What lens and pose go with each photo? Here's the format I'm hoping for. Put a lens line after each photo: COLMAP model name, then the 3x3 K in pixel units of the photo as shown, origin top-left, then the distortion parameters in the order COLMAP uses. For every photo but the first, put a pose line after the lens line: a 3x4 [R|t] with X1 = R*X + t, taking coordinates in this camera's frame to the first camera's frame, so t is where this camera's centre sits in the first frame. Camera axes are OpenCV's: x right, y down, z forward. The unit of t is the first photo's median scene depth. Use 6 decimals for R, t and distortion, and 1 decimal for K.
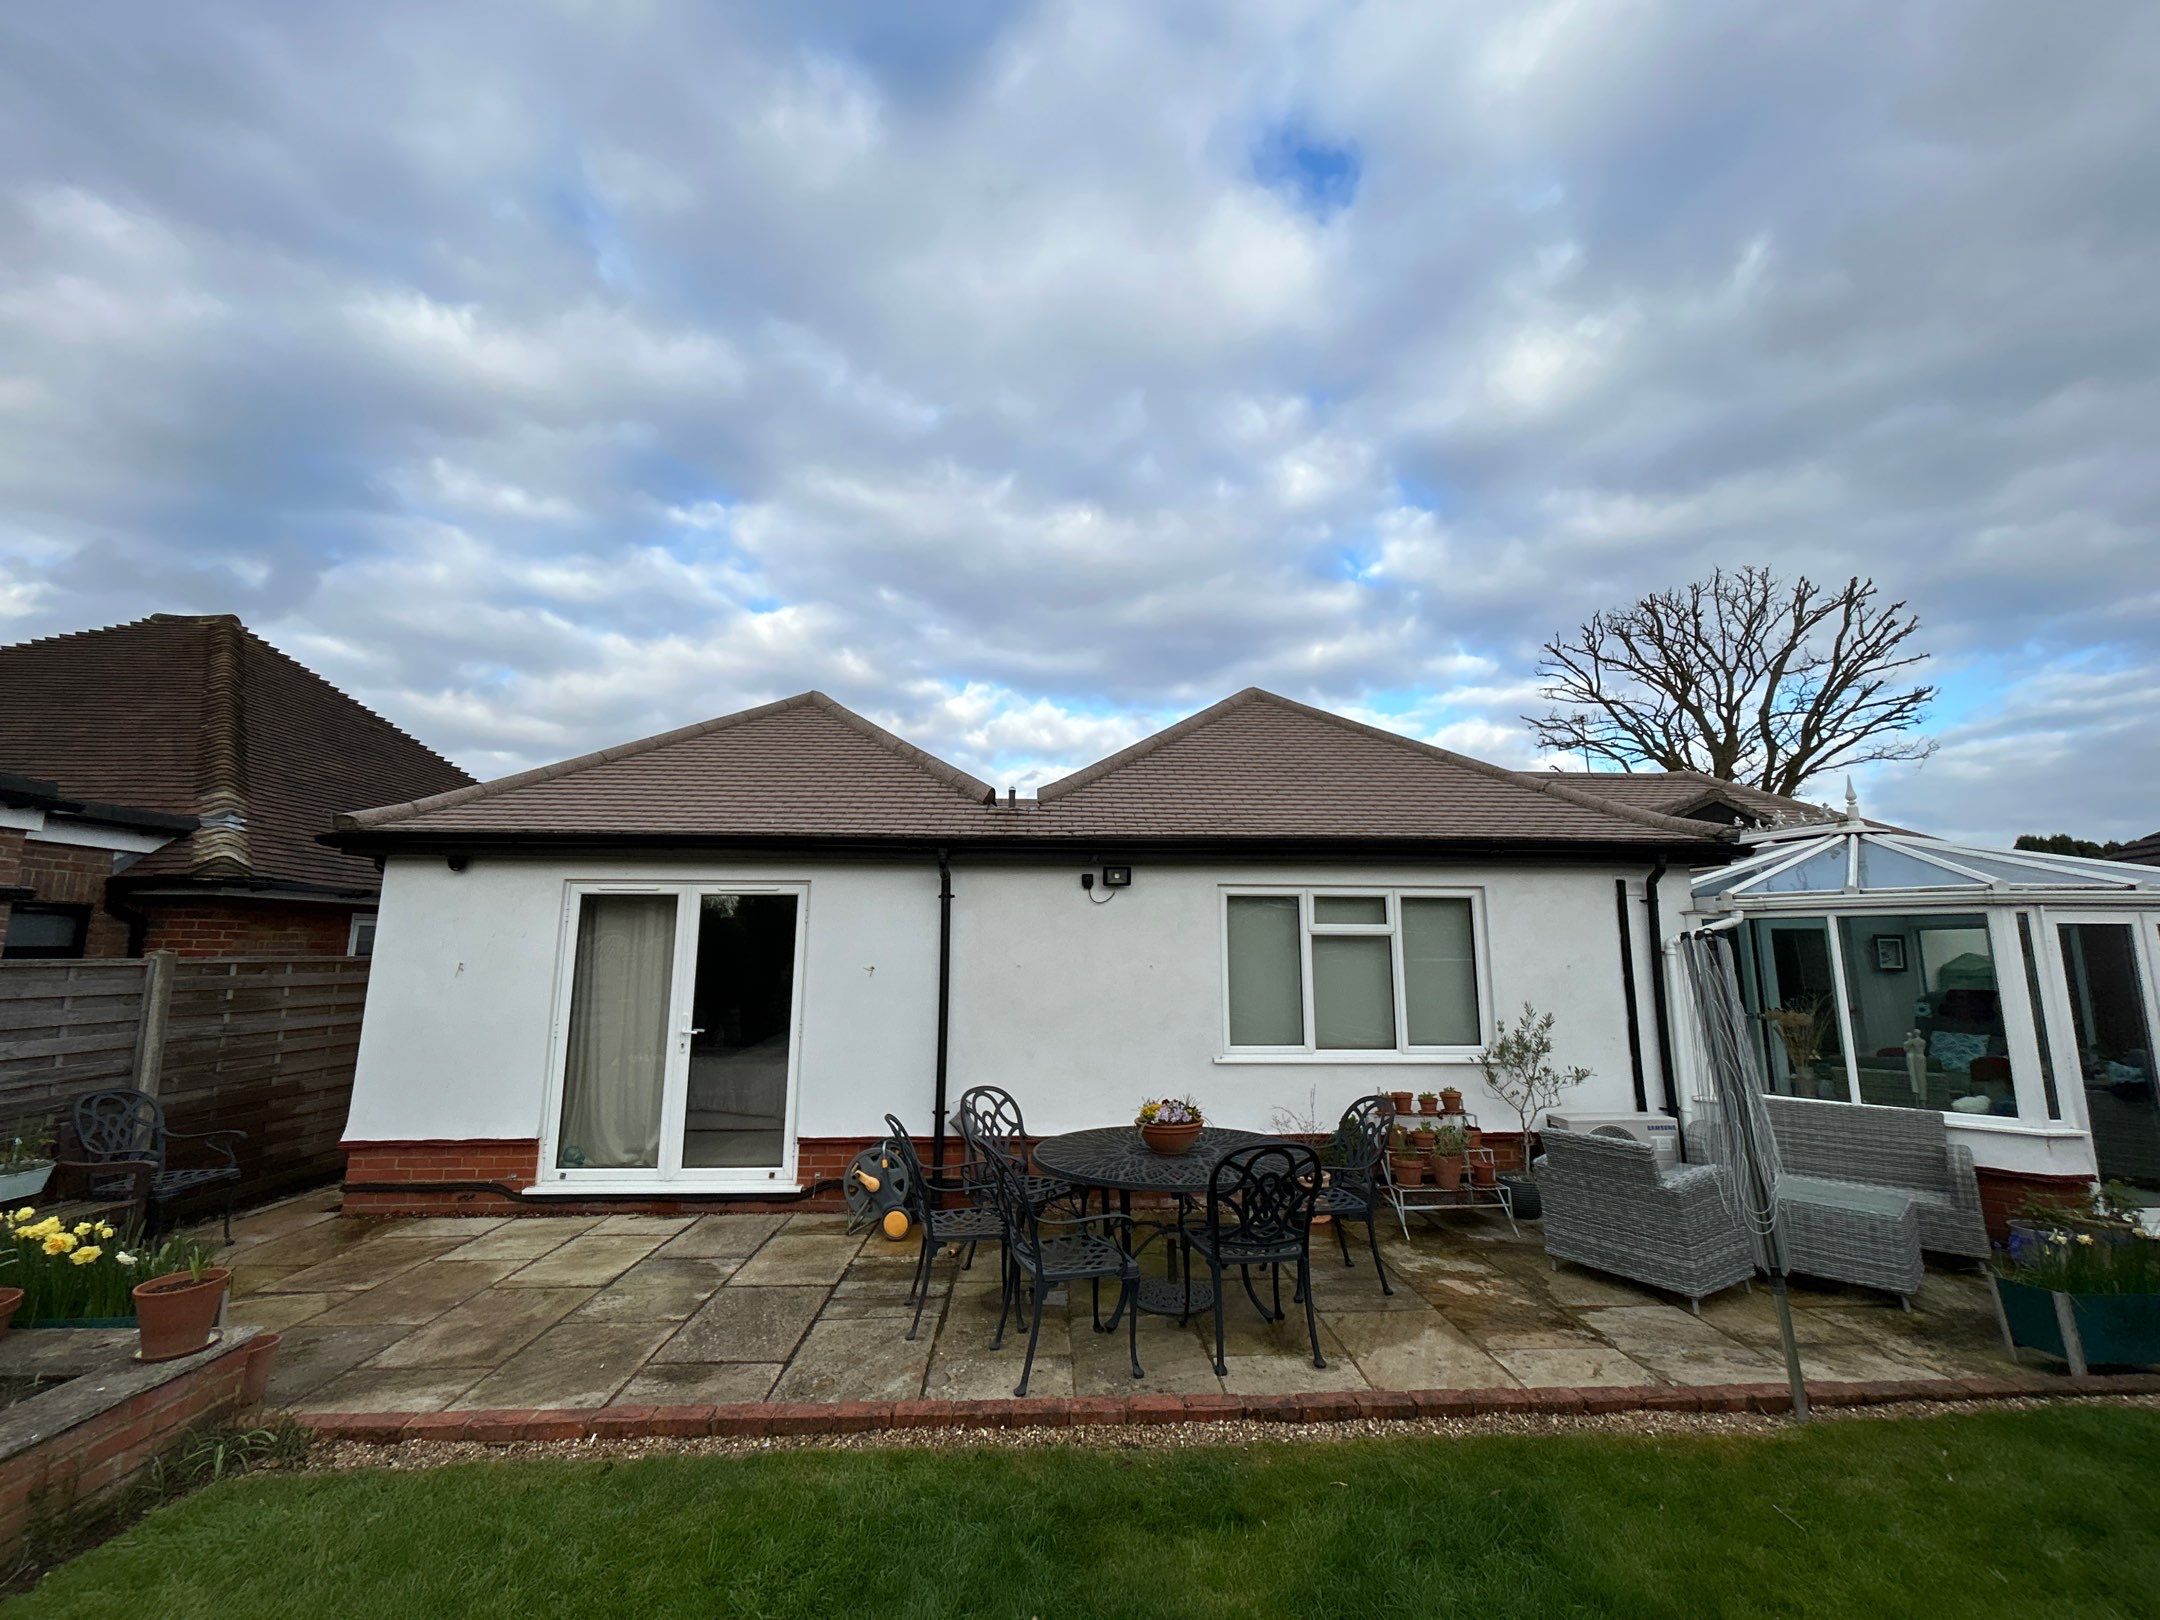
lens RADIAL K [[879.3, 0, 1085.2], [0, 879.3, 804.2], [0, 0, 1]] dist [0.004084, -0.000839]
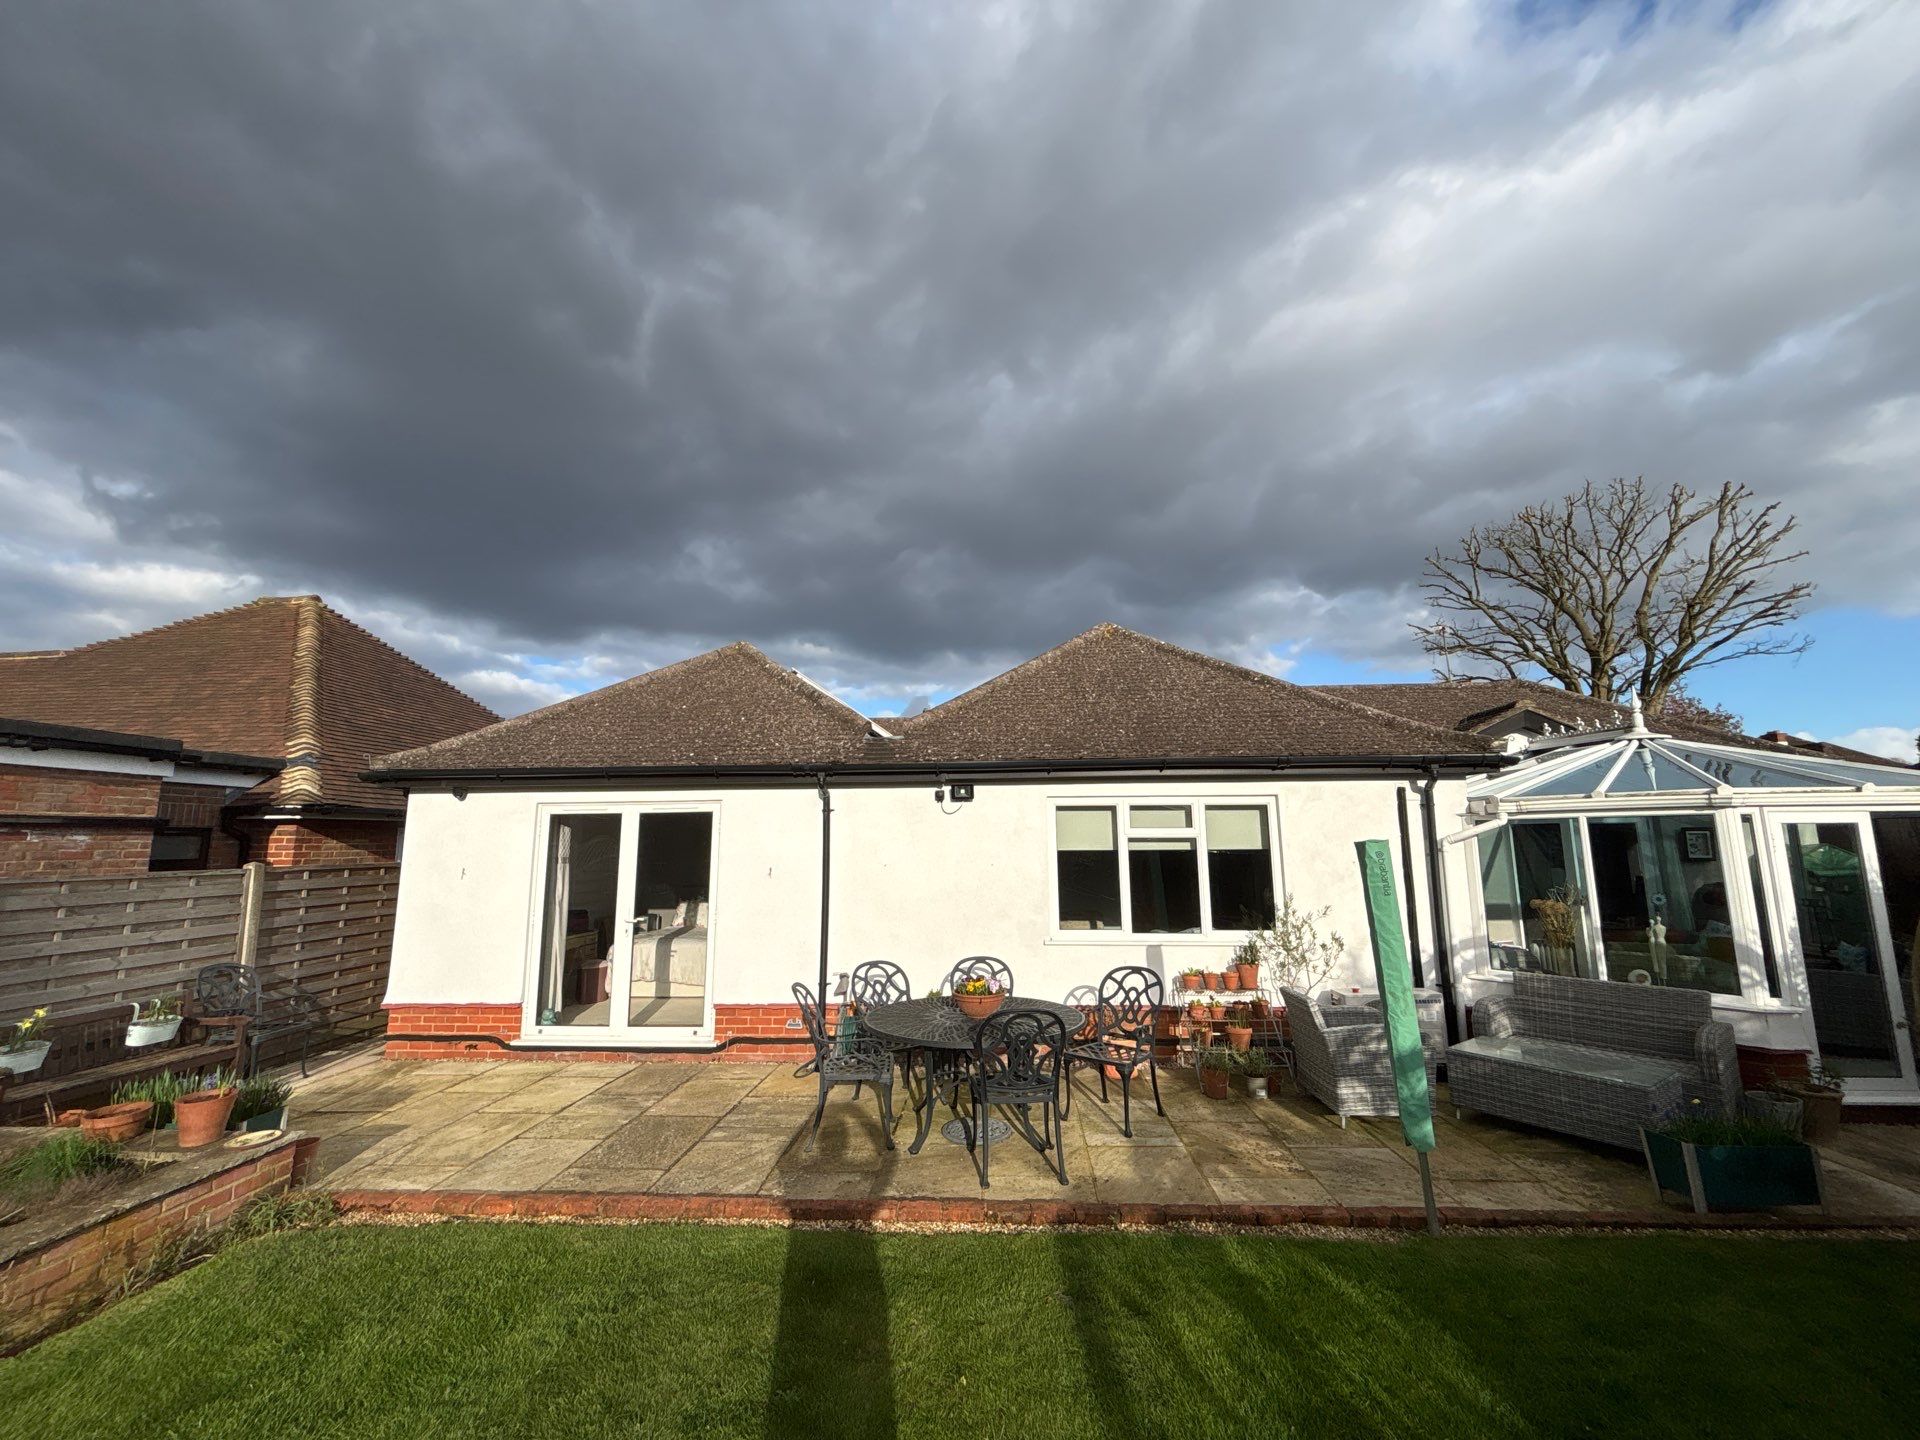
lens RADIAL K [[781.6, 0, 953.9], [0, 781.6, 713.8], [0, 0, 1]] dist [0.004084, -0.000839]
pose [[0.994221, -0.028888, -0.103393, 0.143014], [0.029237, 0.999571, 0.001867, -0.030006], [0.103295, -0.004879, 0.994639, -0.082772]]
